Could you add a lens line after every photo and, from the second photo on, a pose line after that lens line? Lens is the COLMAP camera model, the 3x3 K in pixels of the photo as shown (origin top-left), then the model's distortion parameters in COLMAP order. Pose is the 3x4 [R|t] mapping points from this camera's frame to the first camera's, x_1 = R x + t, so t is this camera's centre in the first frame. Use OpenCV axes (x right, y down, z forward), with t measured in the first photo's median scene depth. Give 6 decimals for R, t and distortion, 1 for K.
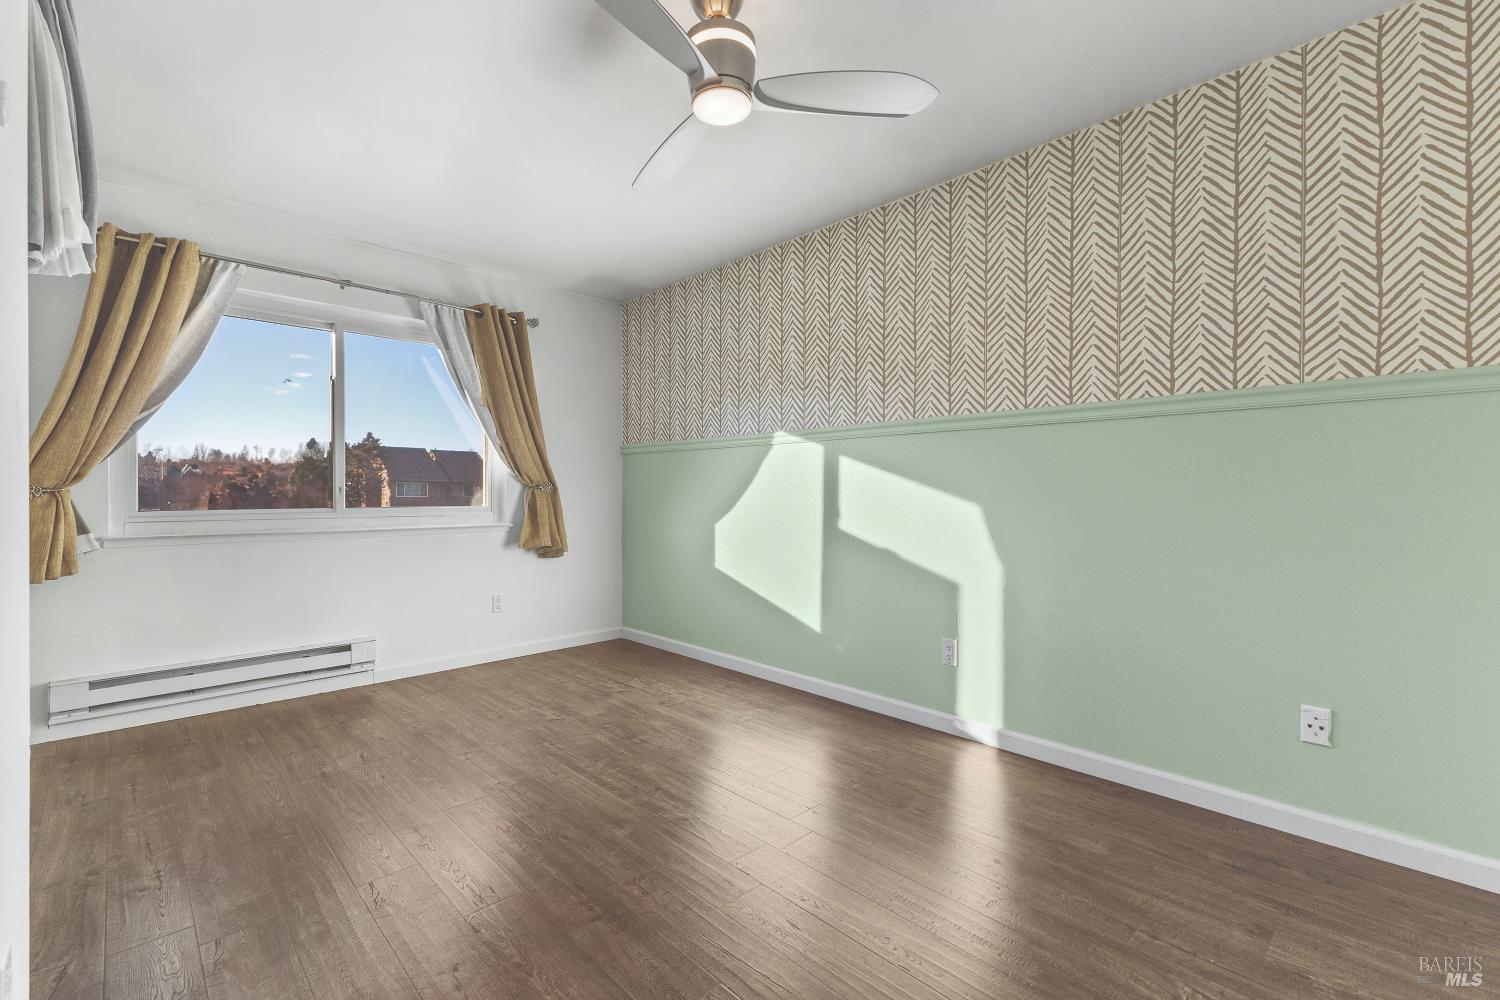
lens RADIAL K [[647.3, 0, 749.6], [0, 647.3, 486.5], [0, 0, 1]] dist [0.000830, -0.000154]
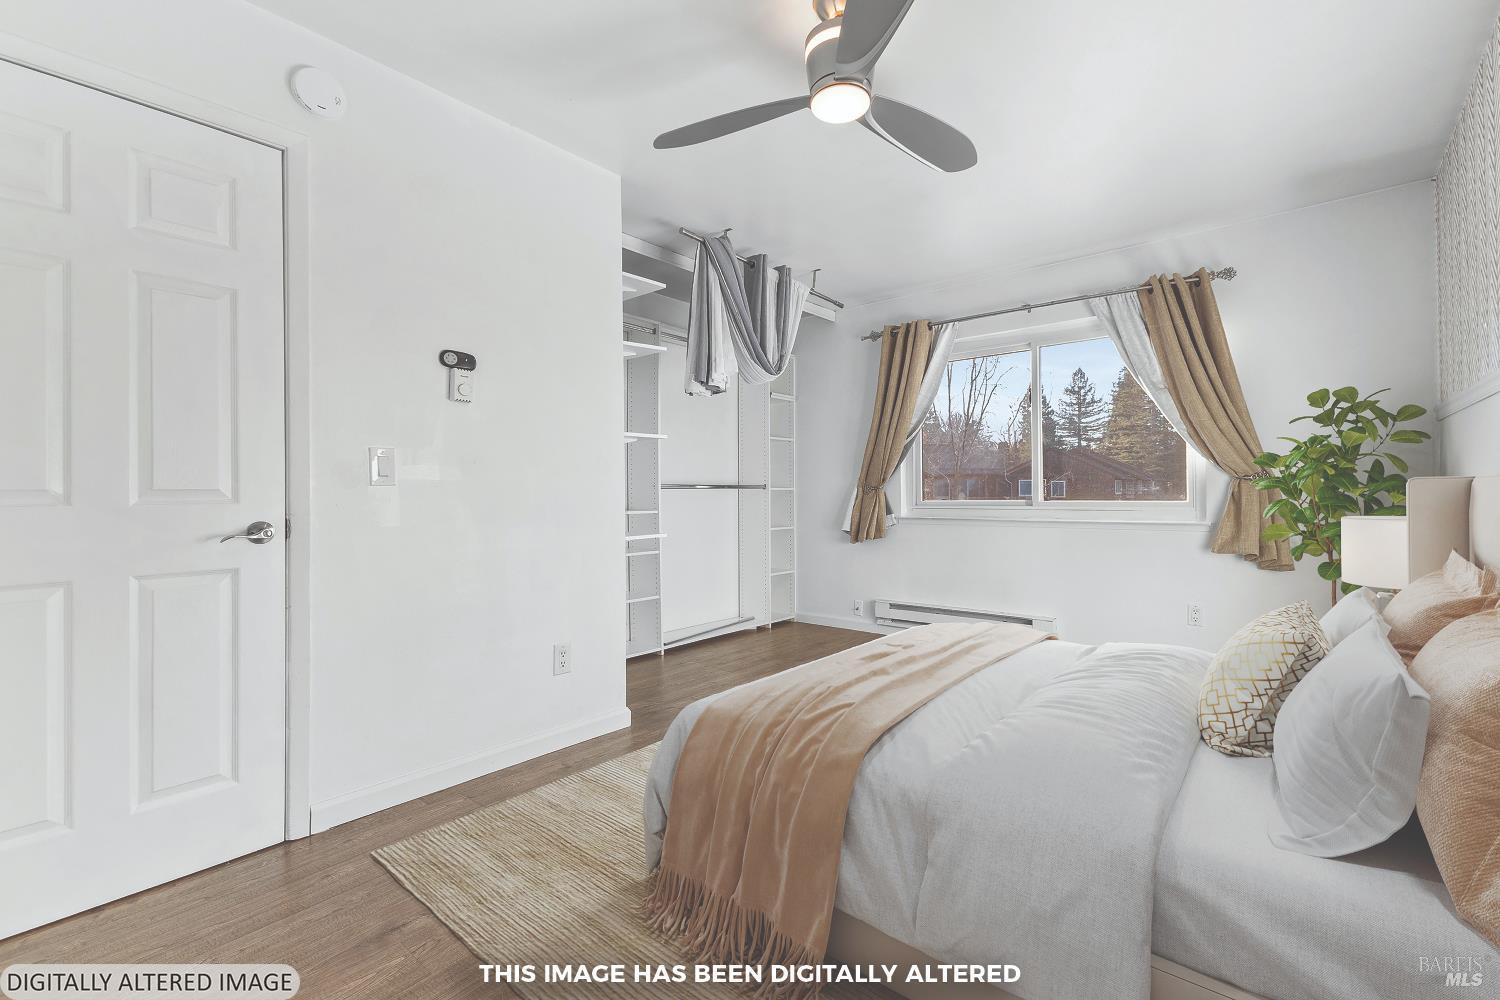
lens RADIAL K [[647.3, 0, 749.6], [0, 647.3, 486.5], [0, 0, 1]] dist [0.000830, -0.000154]
pose [[0.092428, -0.010719, -0.995662, 0.446945], [0.018565, 0.999787, -0.009040, 0.007488], [0.995546, -0.017649, 0.092607, 0.364714]]
